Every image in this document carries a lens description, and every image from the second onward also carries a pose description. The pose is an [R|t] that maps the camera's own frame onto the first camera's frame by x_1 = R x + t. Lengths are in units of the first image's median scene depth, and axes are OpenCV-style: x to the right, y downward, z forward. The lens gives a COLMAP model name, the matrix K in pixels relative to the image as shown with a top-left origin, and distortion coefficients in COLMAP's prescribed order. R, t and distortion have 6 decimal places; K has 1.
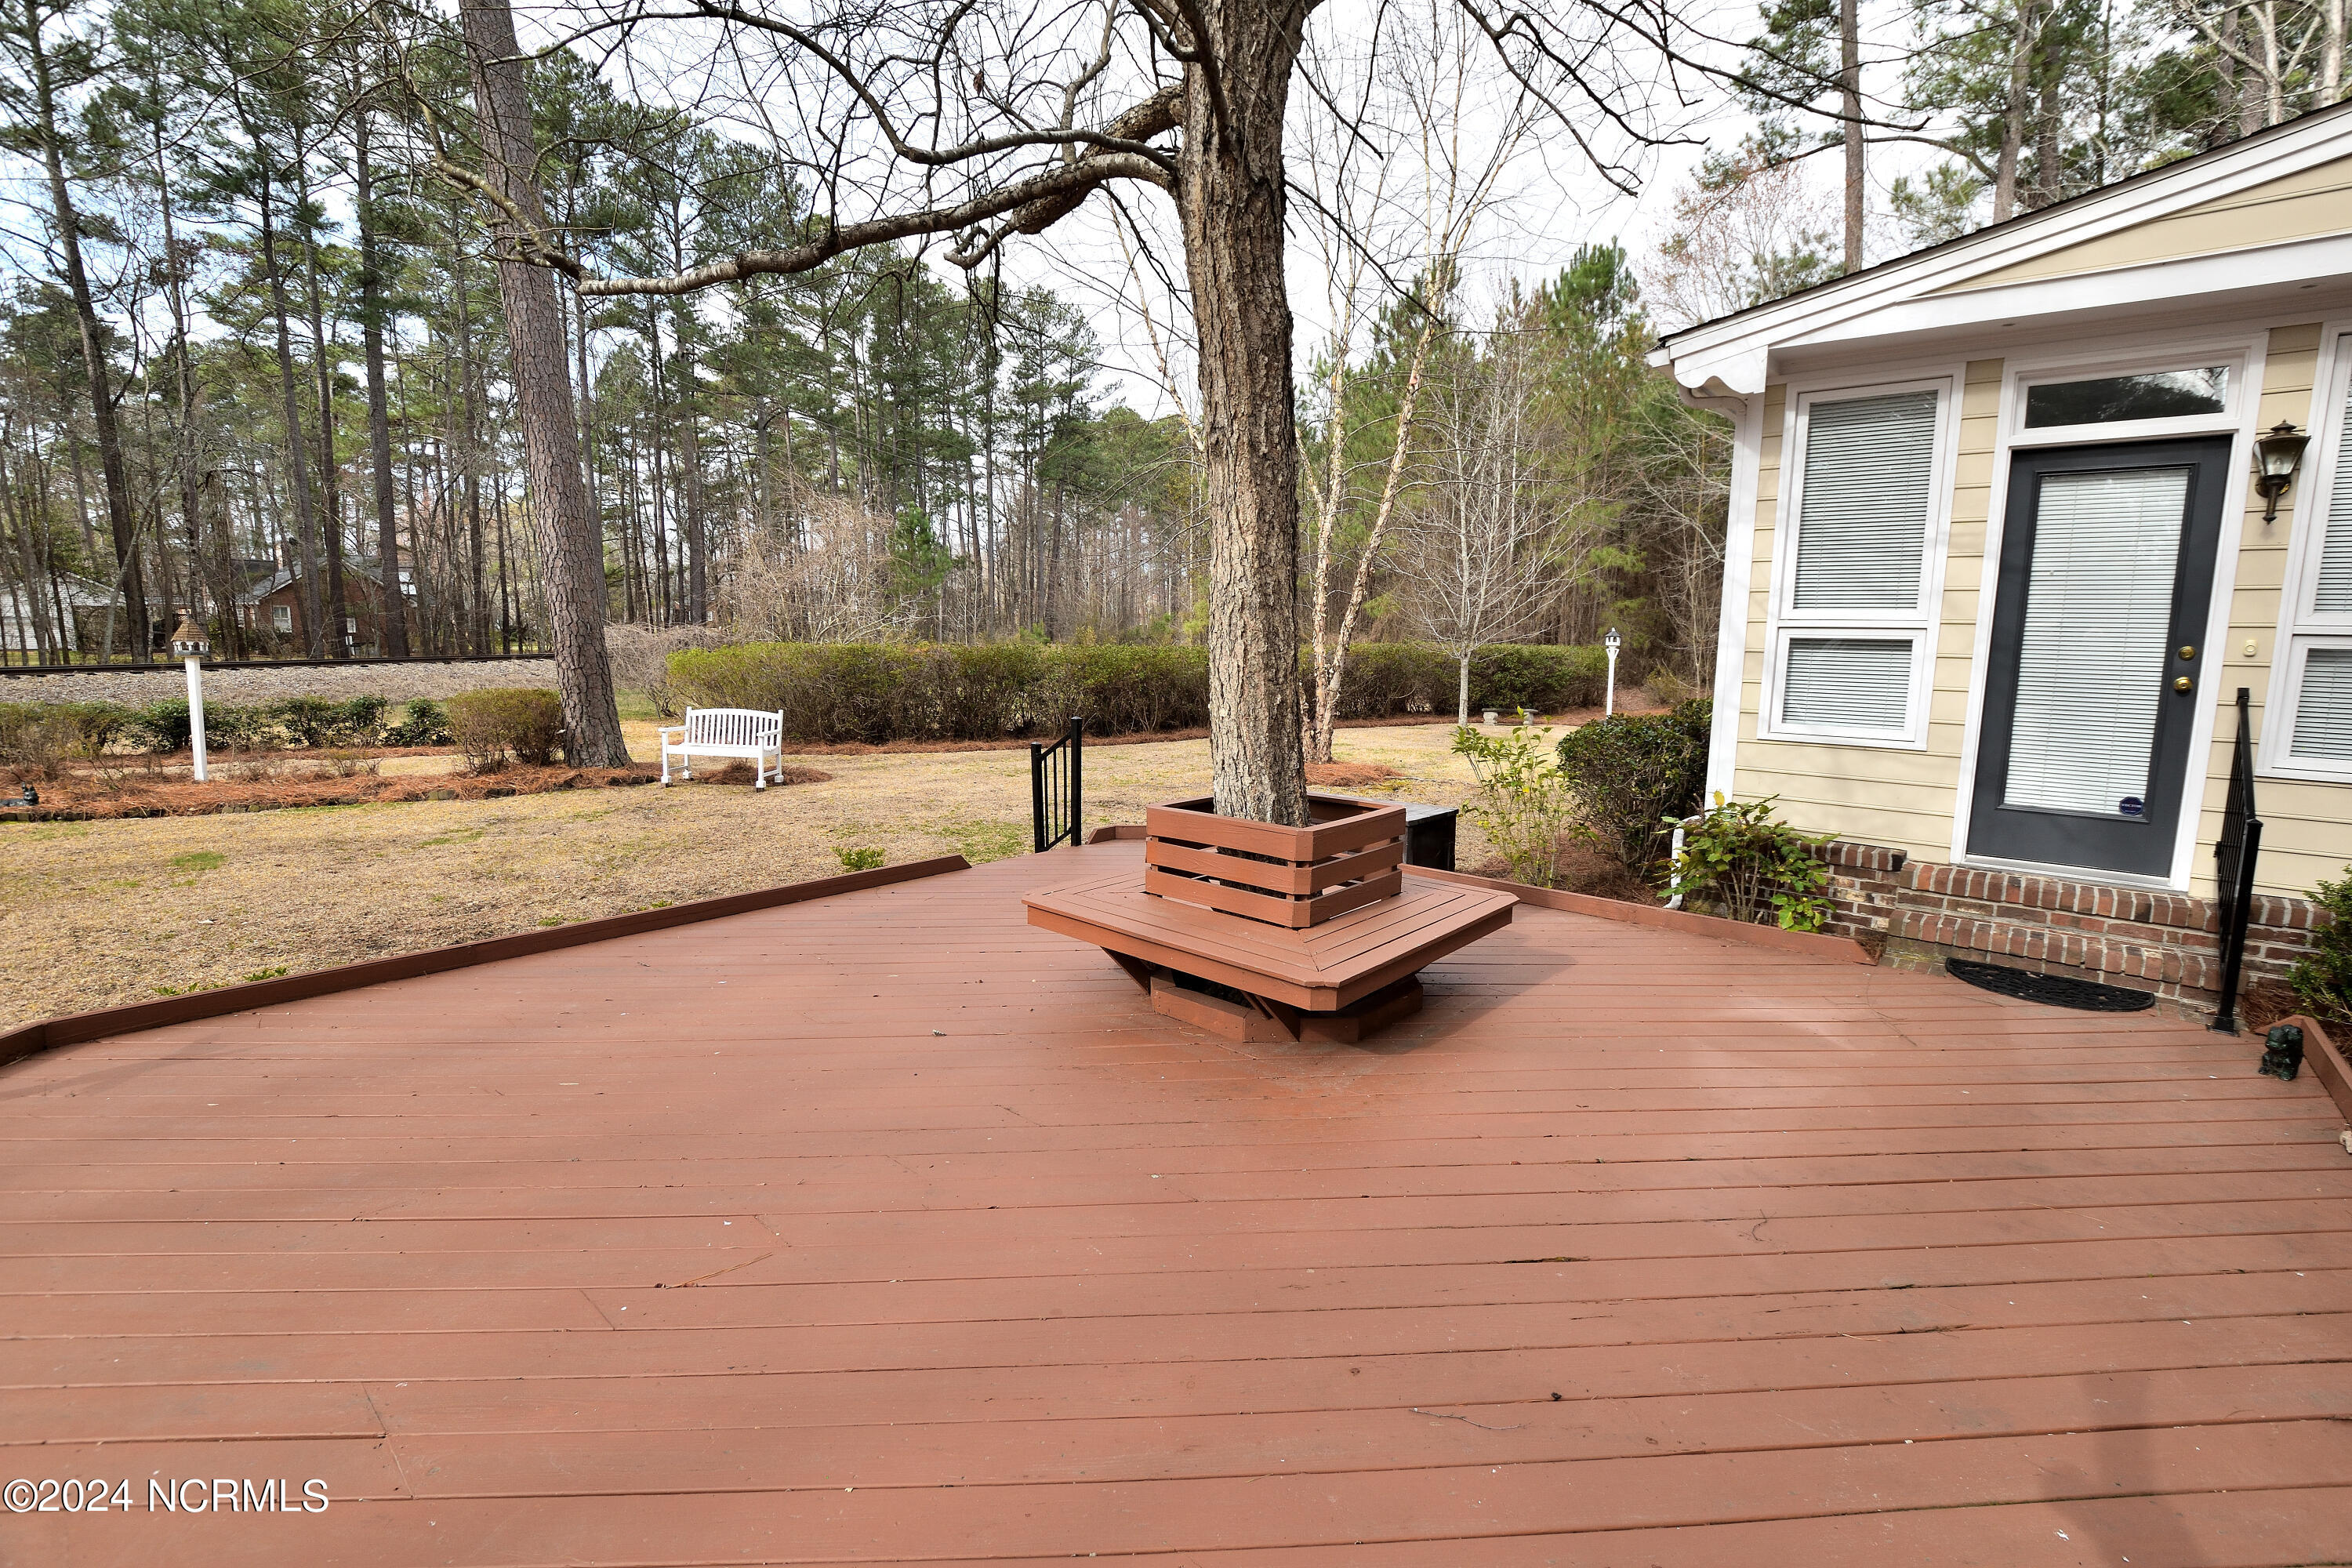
lens RADIAL K [[1010.3, 0, 1202.9], [0, 1010.3, 728.6], [0, 0, 1]] dist [-0.010729, 0.000692]
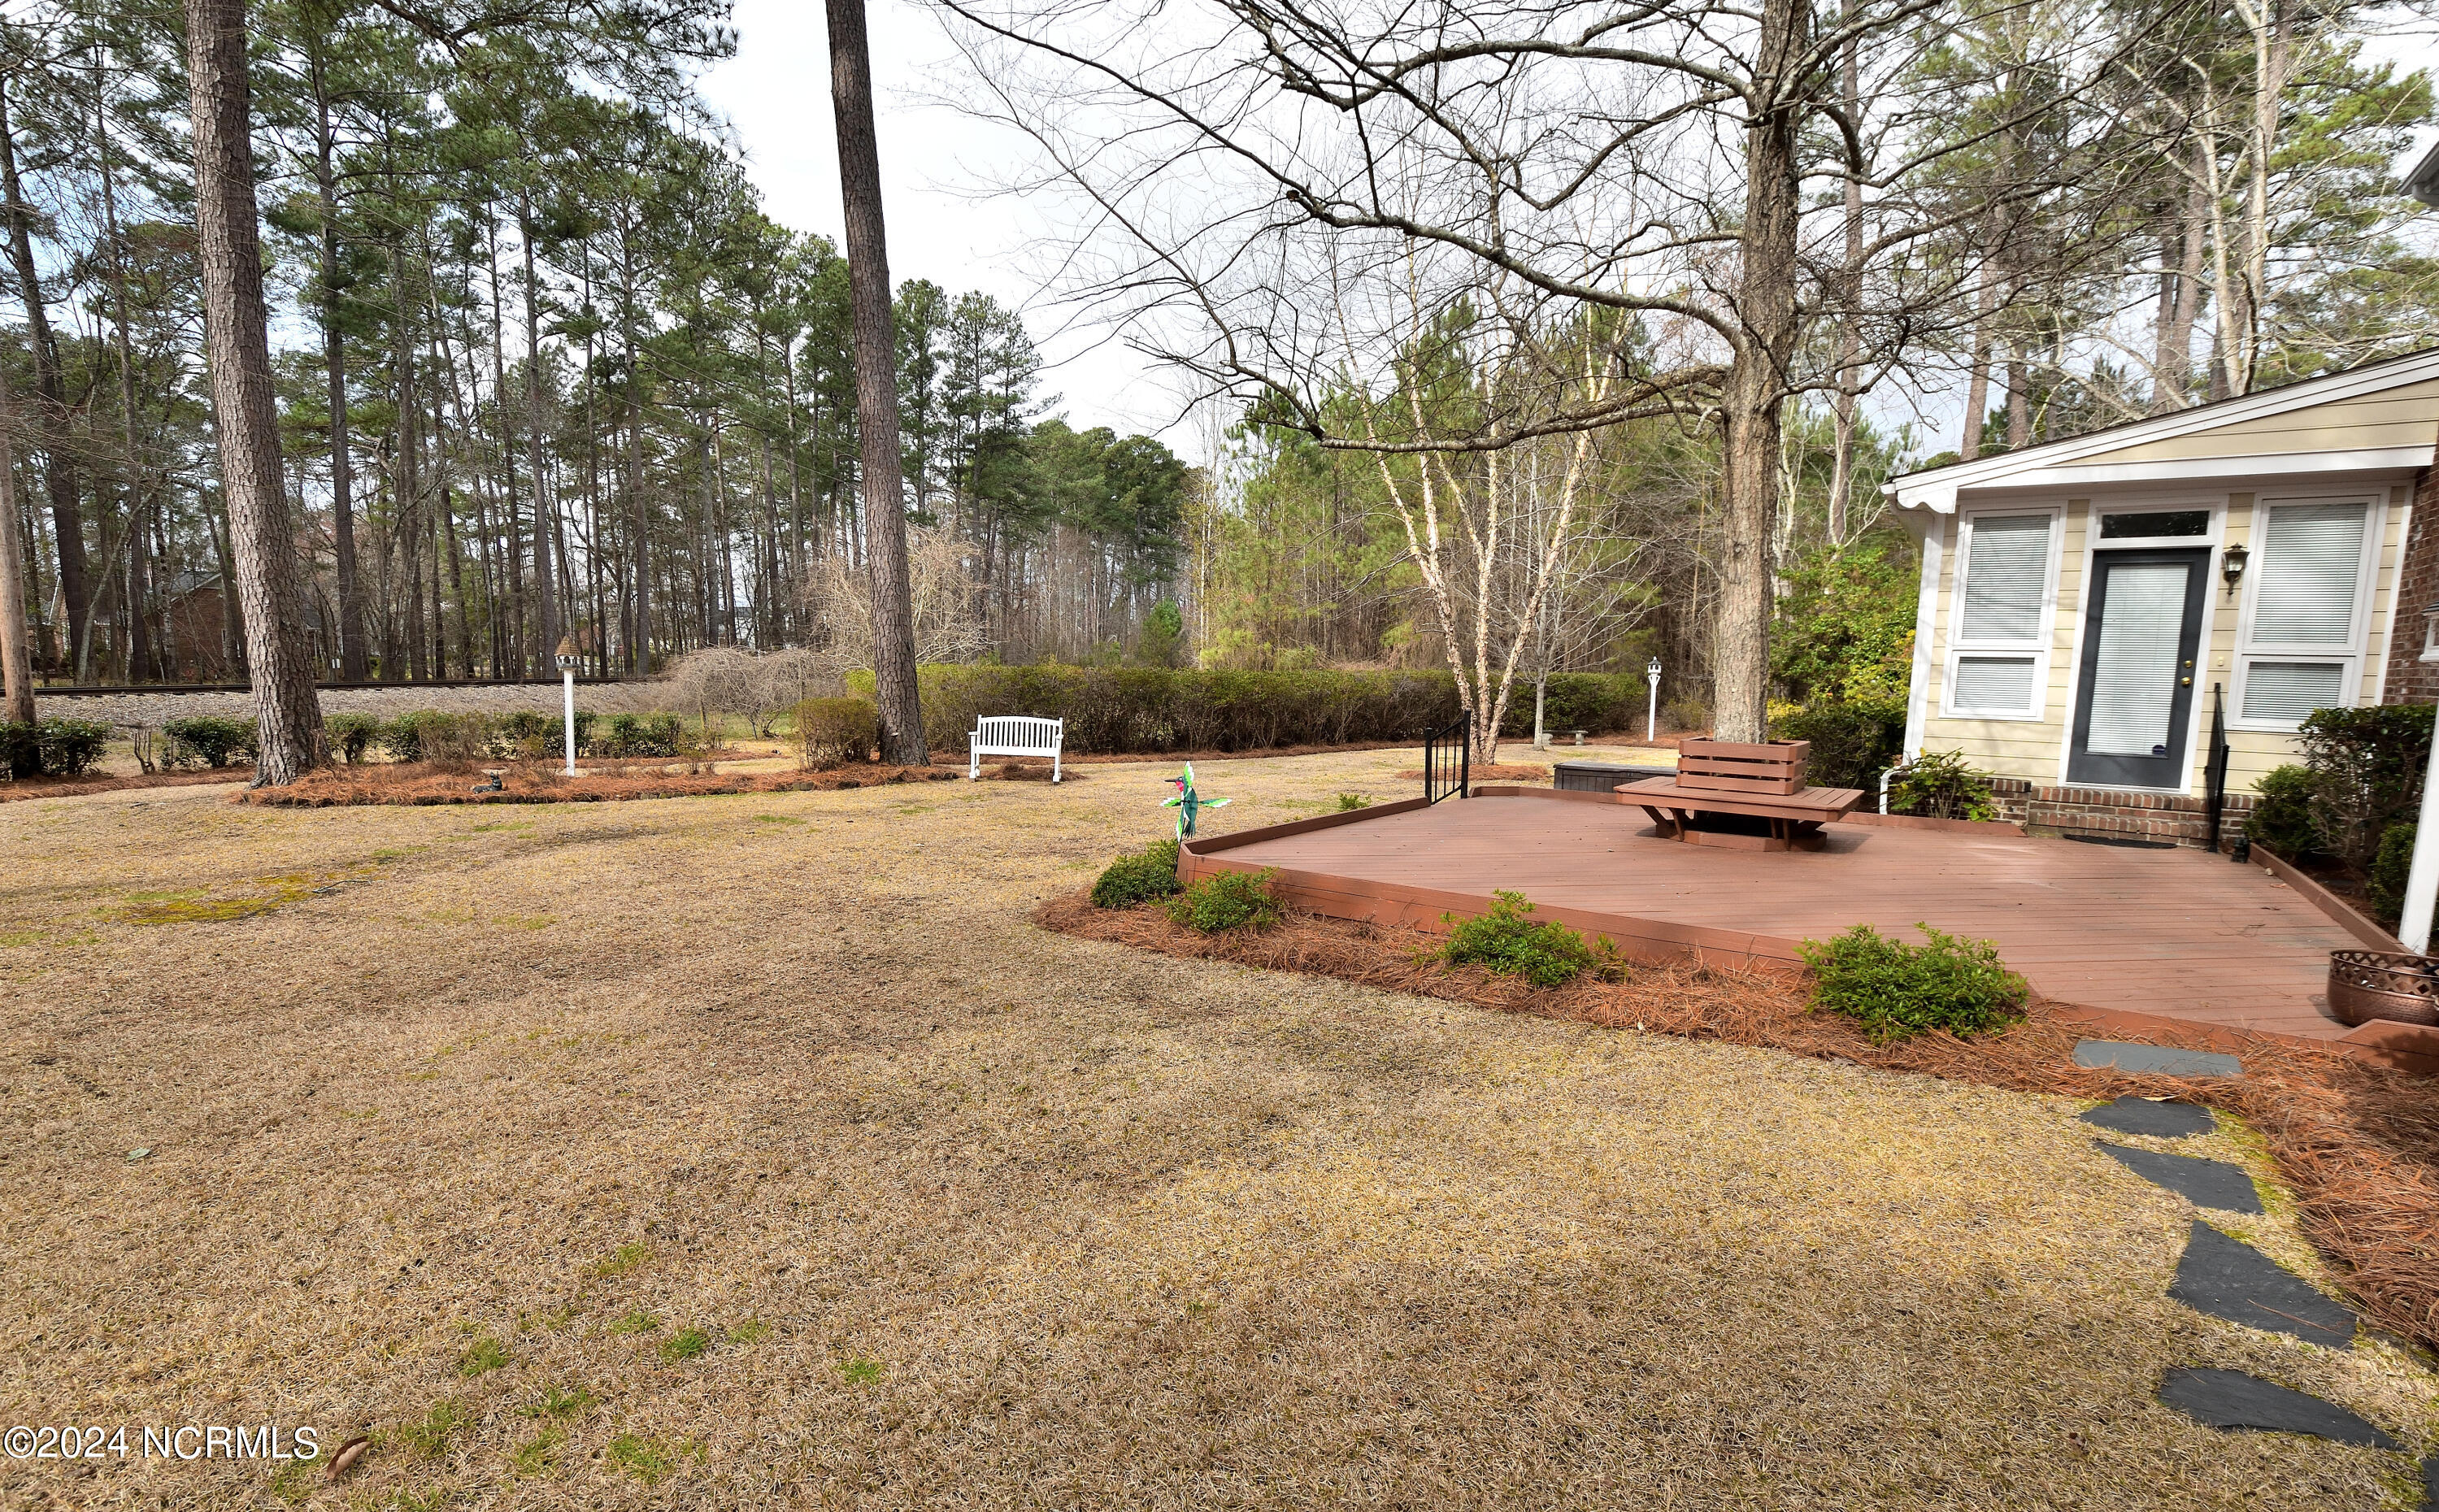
lens RADIAL K [[1073.7, 0, 1215.0], [0, 1073.7, 755.6], [0, 0, 1]] dist [-0.013291, -0.000430]
pose [[0.997917, -0.000320, 0.064510, -0.798058], [0.000845, 0.999967, -0.008119, 0.091643], [-0.064505, 0.008157, 0.997884, -0.713858]]
